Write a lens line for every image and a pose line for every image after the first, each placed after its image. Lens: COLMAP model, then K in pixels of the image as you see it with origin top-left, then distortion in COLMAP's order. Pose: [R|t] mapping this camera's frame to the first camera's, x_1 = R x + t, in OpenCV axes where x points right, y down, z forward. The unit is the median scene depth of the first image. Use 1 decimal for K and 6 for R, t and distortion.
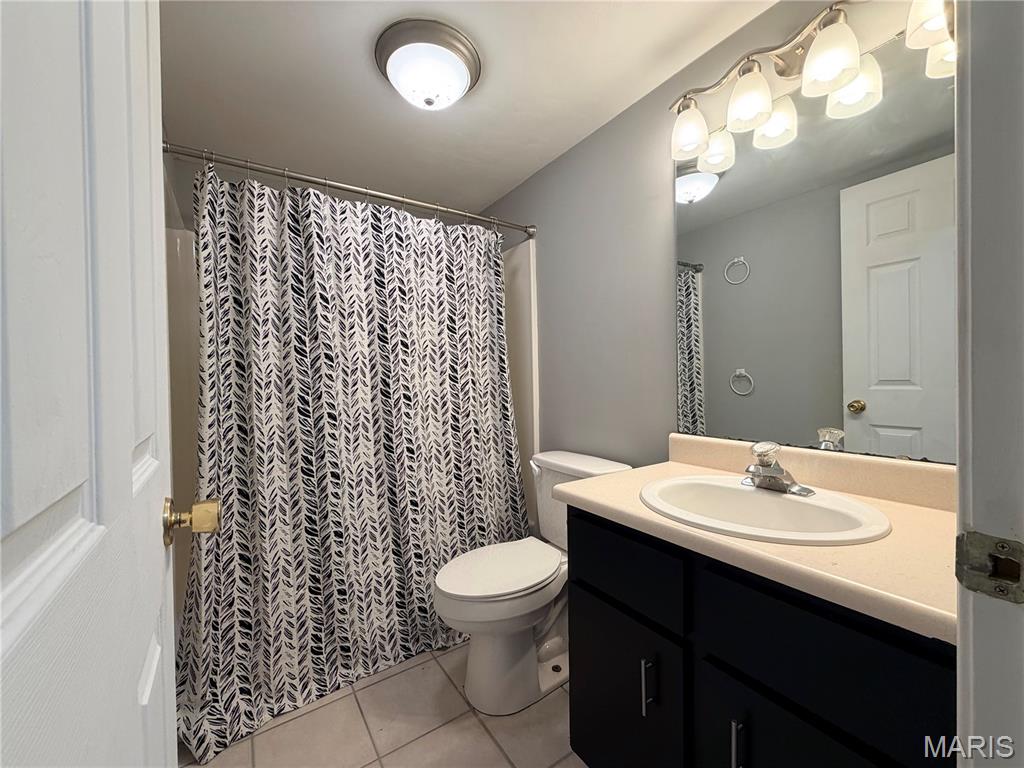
lens RADIAL K [[408.7, 0, 512.0], [0, 408.7, 384.0], [0, 0, 1]] dist [-0.001527, -0.000093]
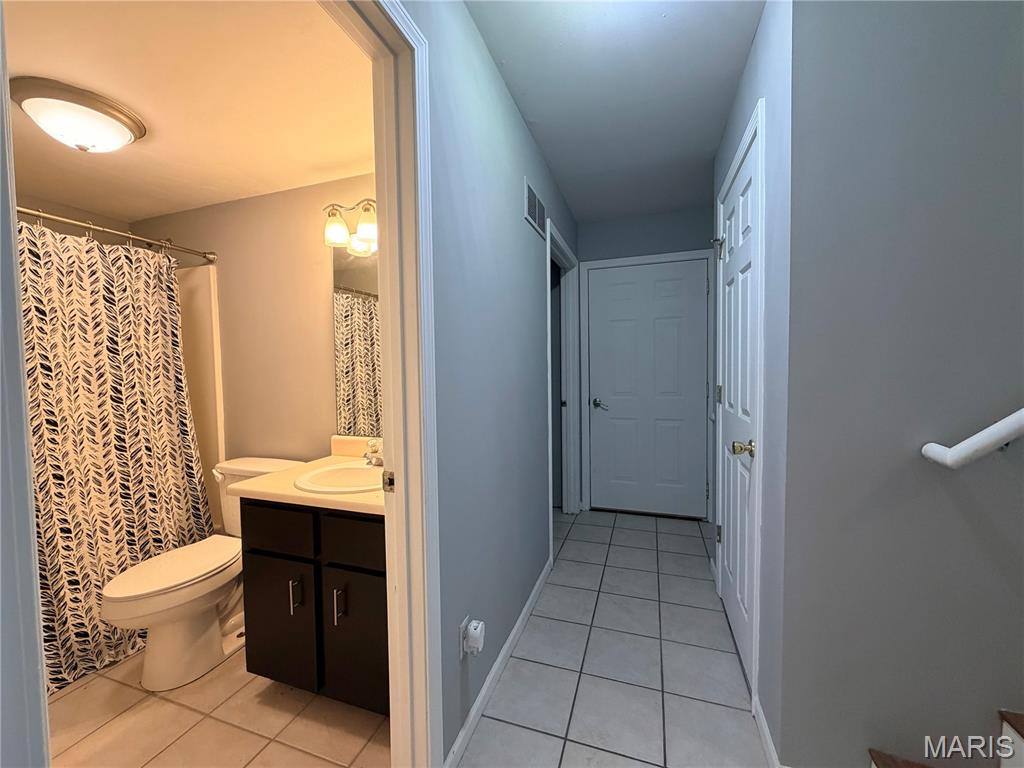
lens RADIAL K [[408.7, 0, 512.0], [0, 408.7, 384.0], [0, 0, 1]] dist [-0.001527, -0.000093]
pose [[0.797112, -0.018922, 0.603535, 0.026508], [0.008170, 0.999755, 0.020553, -0.063455], [-0.603776, -0.011452, 0.797072, -0.383638]]
